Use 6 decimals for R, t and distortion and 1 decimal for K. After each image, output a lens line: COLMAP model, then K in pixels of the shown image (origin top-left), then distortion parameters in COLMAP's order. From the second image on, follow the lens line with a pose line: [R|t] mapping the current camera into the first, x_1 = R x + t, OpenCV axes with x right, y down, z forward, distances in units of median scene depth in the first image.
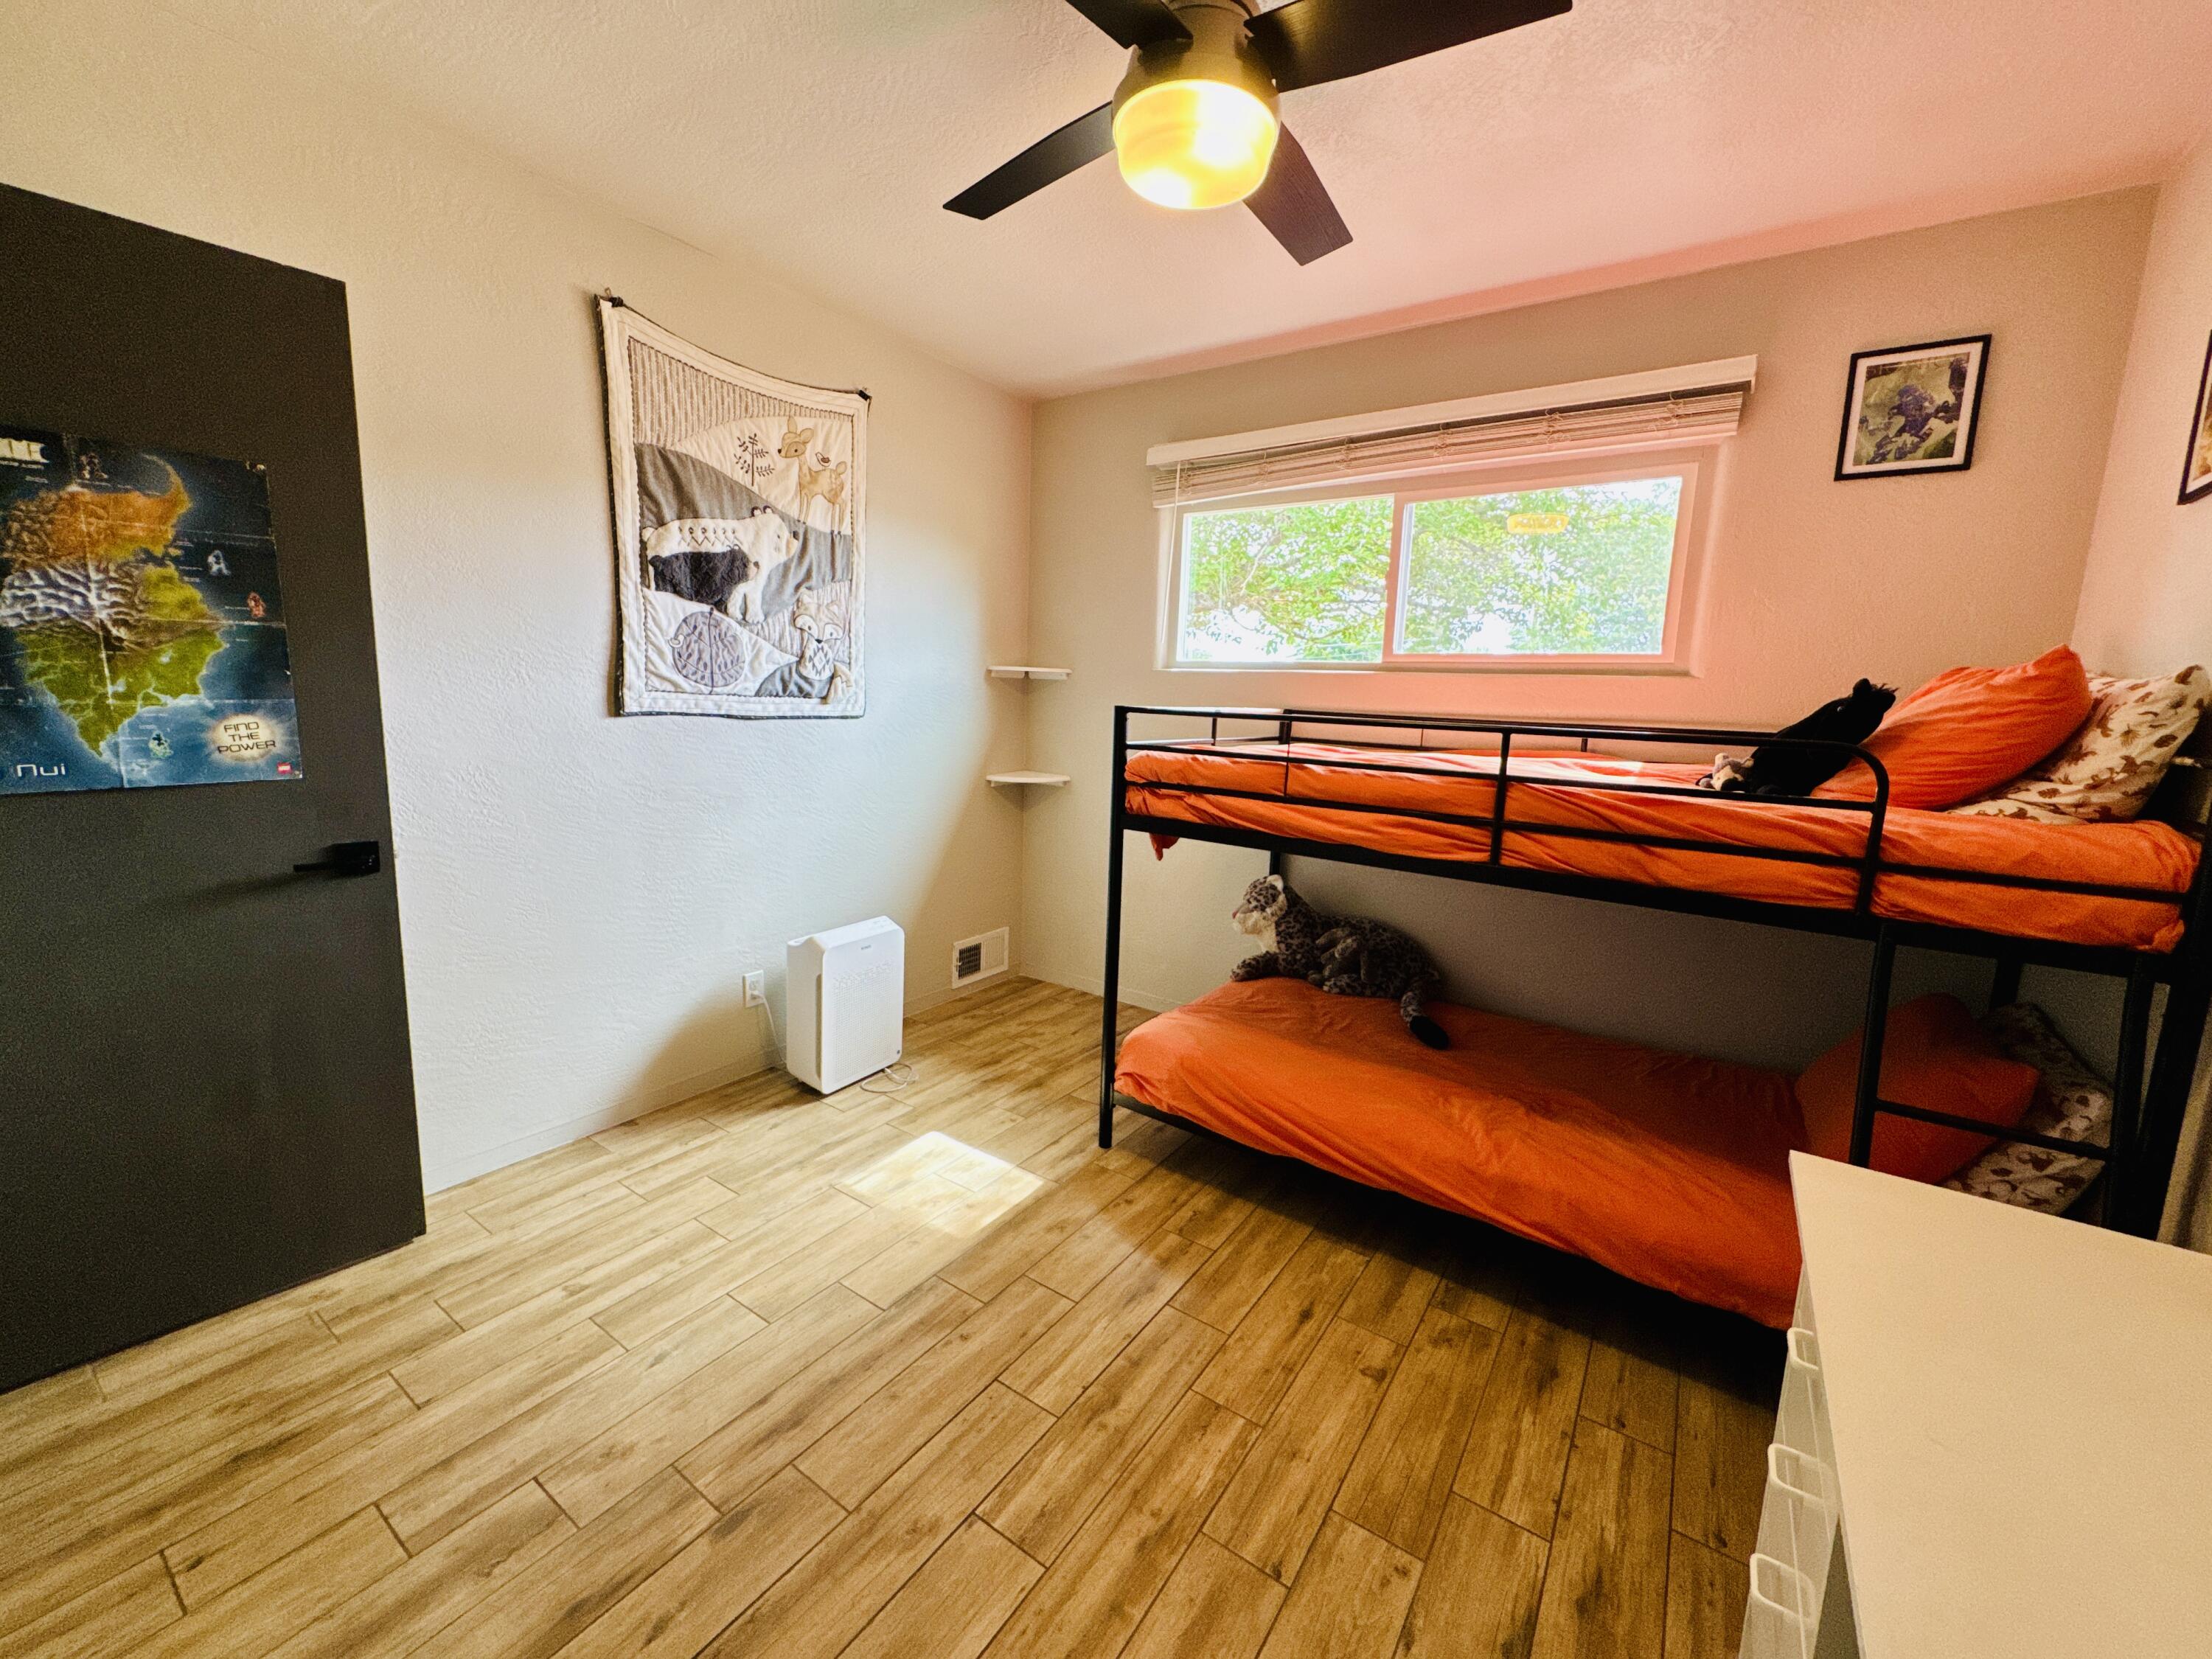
lens RADIAL K [[883.5, 0, 1105.1], [0, 883.5, 824.3], [0, 0, 1]] dist [-0.001619, 0.000053]
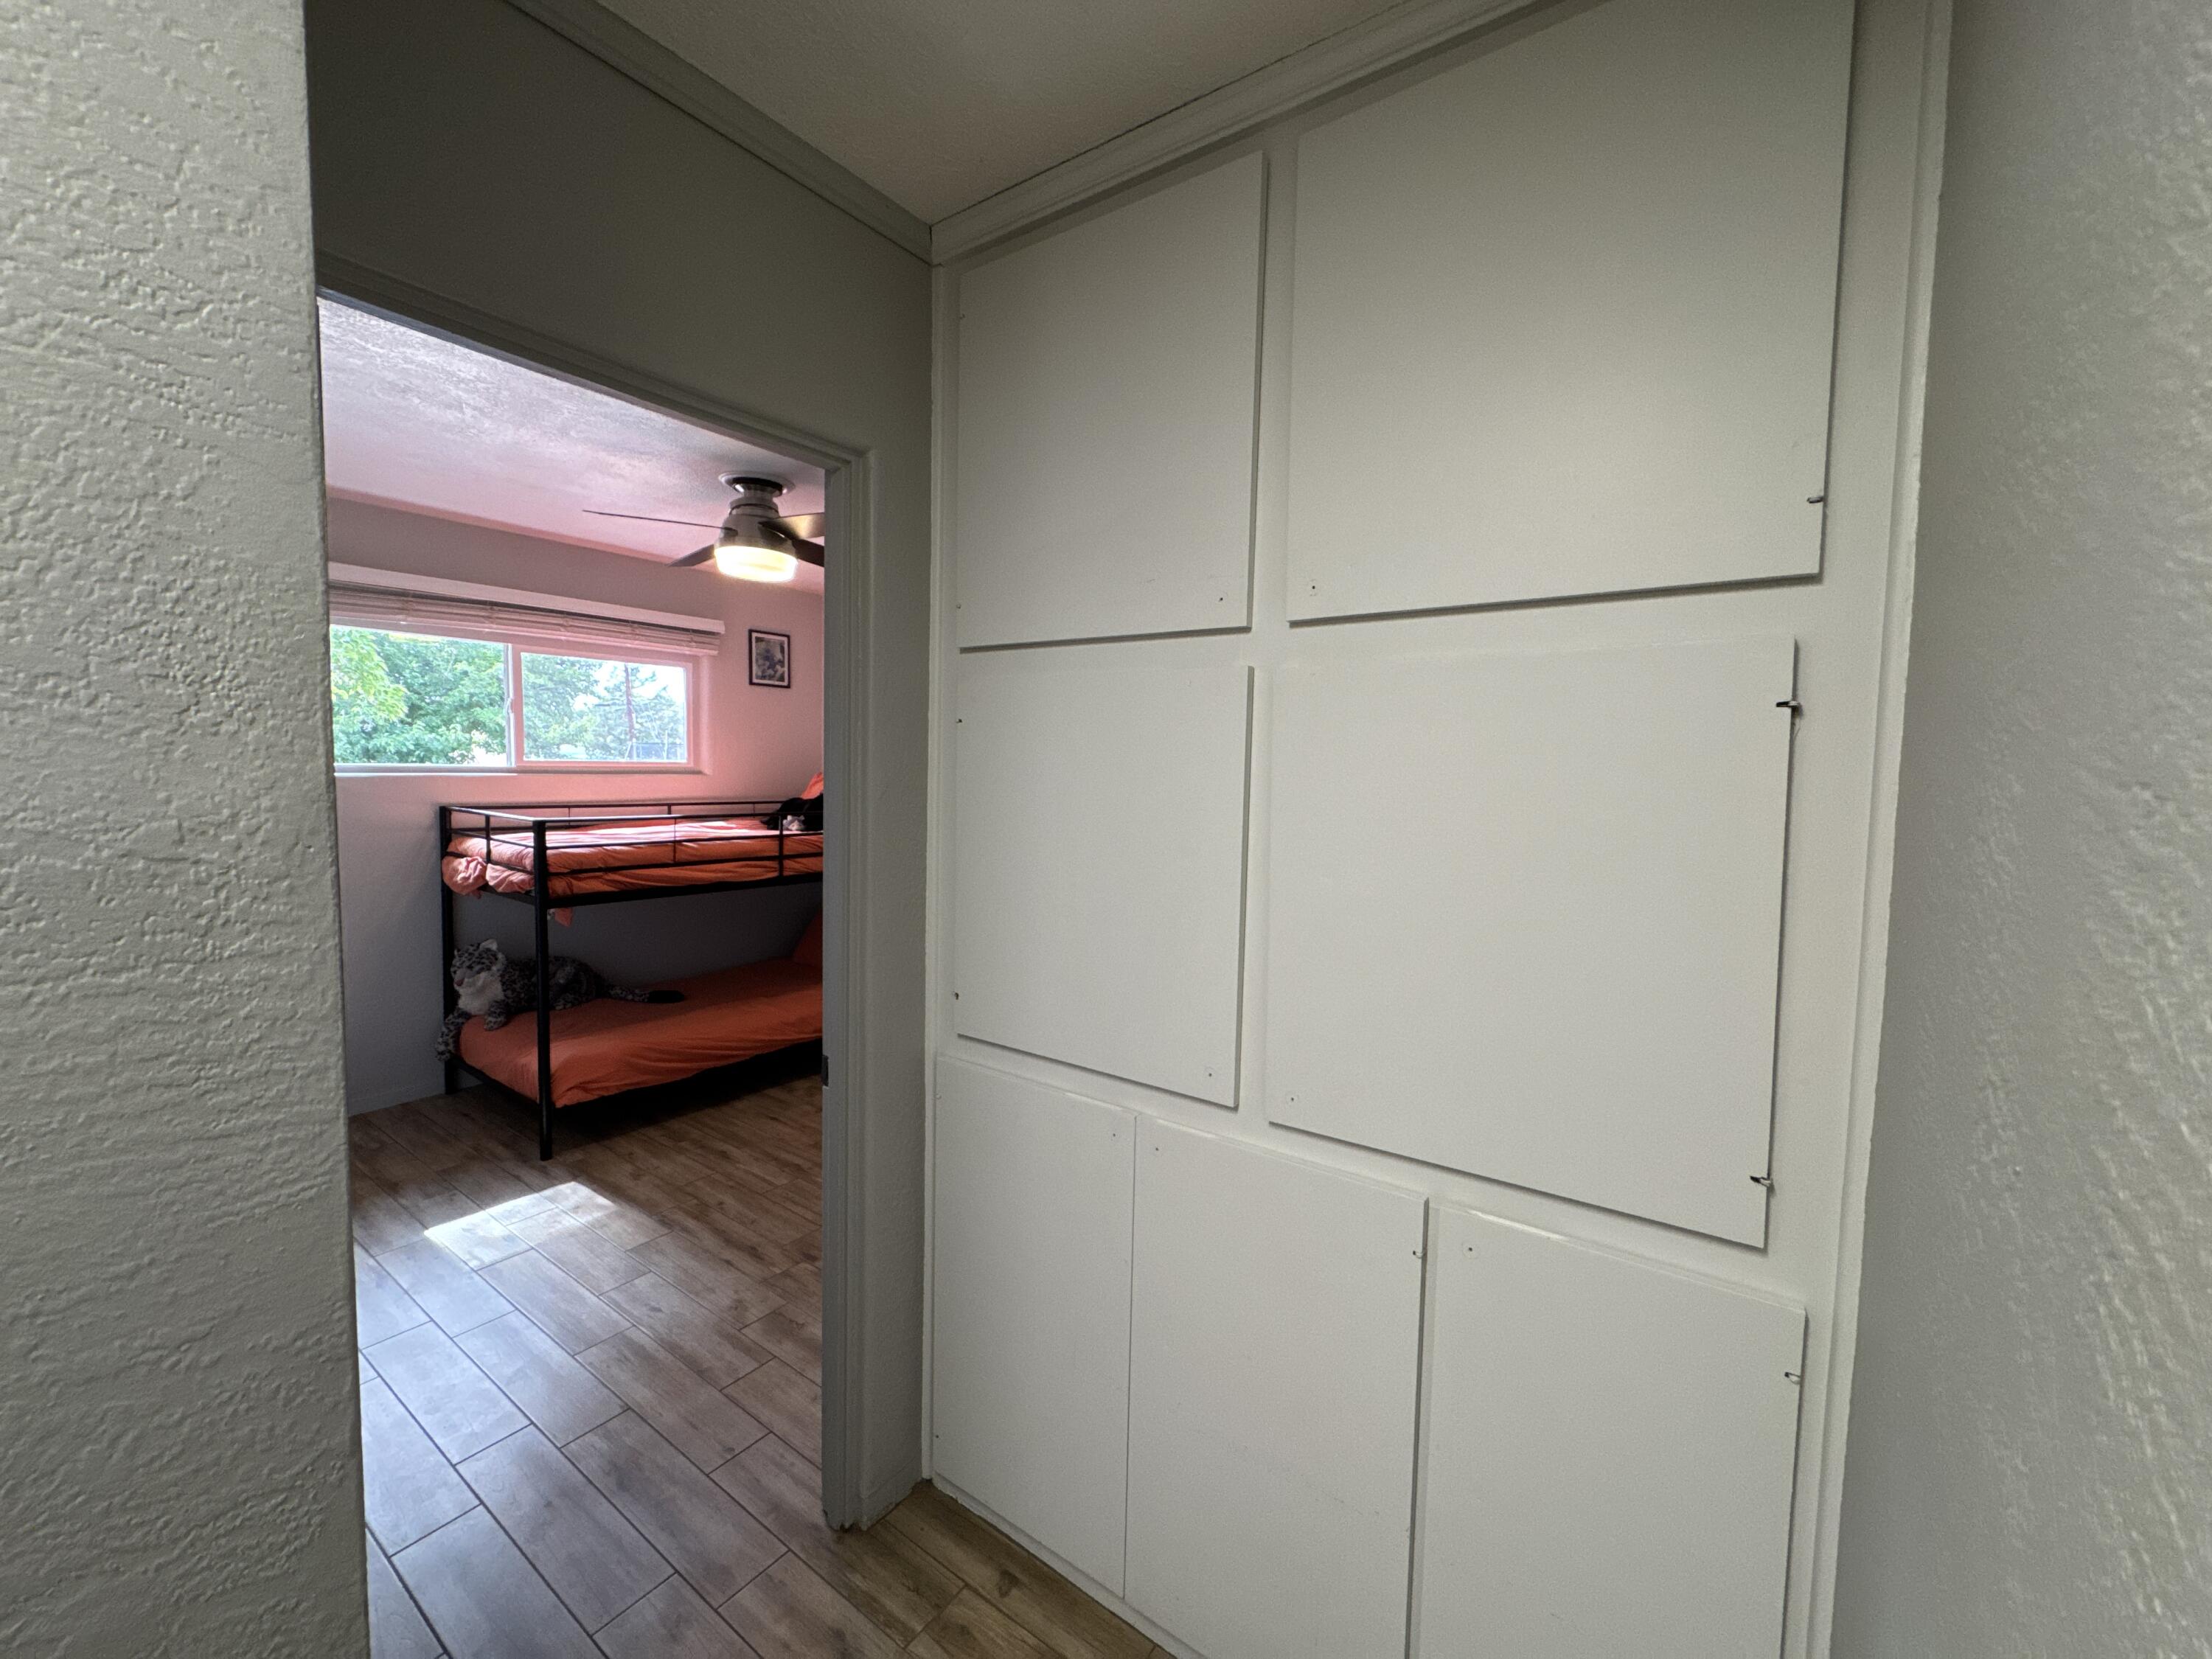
lens RADIAL K [[888.3, 0, 1106.7], [0, 888.3, 825.0], [0, 0, 1]] dist [0.000306, 0.000063]
pose [[0.017459, -0.104285, 0.994394, -1.598392], [0.125587, 0.986898, 0.101294, -0.187216], [-0.991929, 0.123114, 0.030327, 0.125143]]
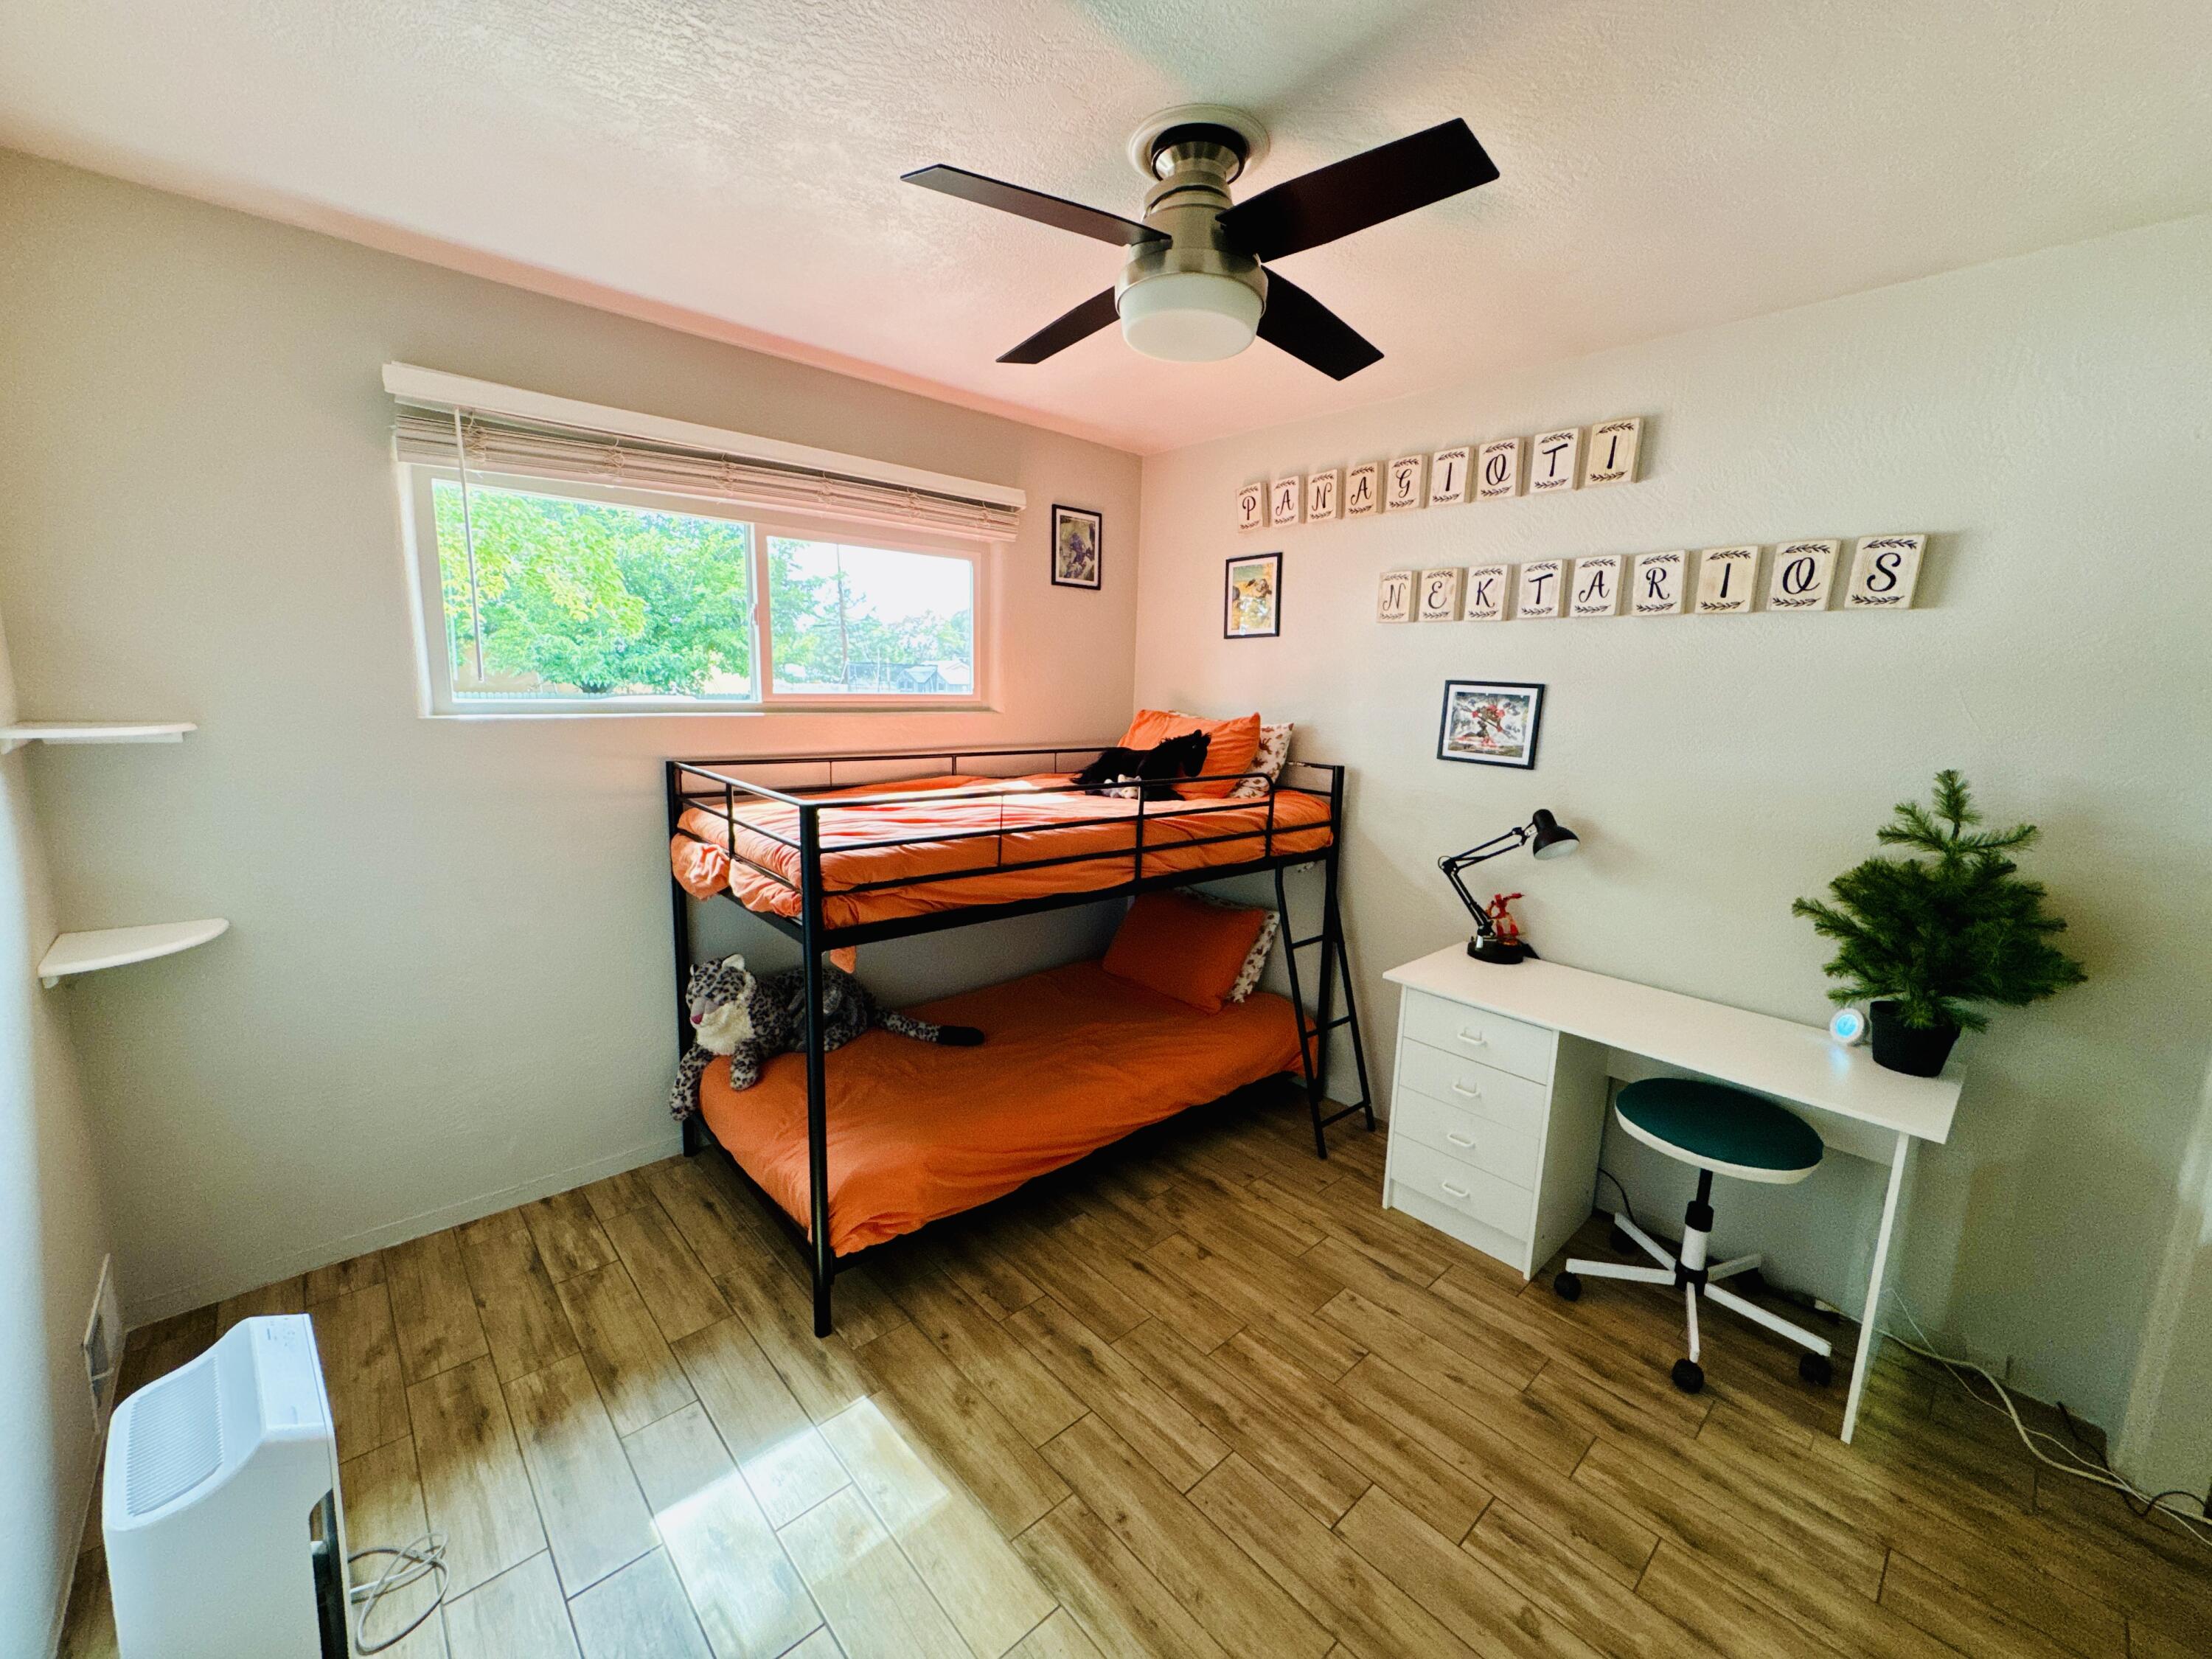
lens RADIAL K [[883.5, 0, 1105.1], [0, 883.5, 824.3], [0, 0, 1]] dist [-0.001619, 0.000053]
pose [[0.219244, -0.188157, 0.957355, -0.834566], [0.124287, 0.978621, 0.163874, -0.258622], [-0.967722, 0.083059, 0.237942, 0.676331]]
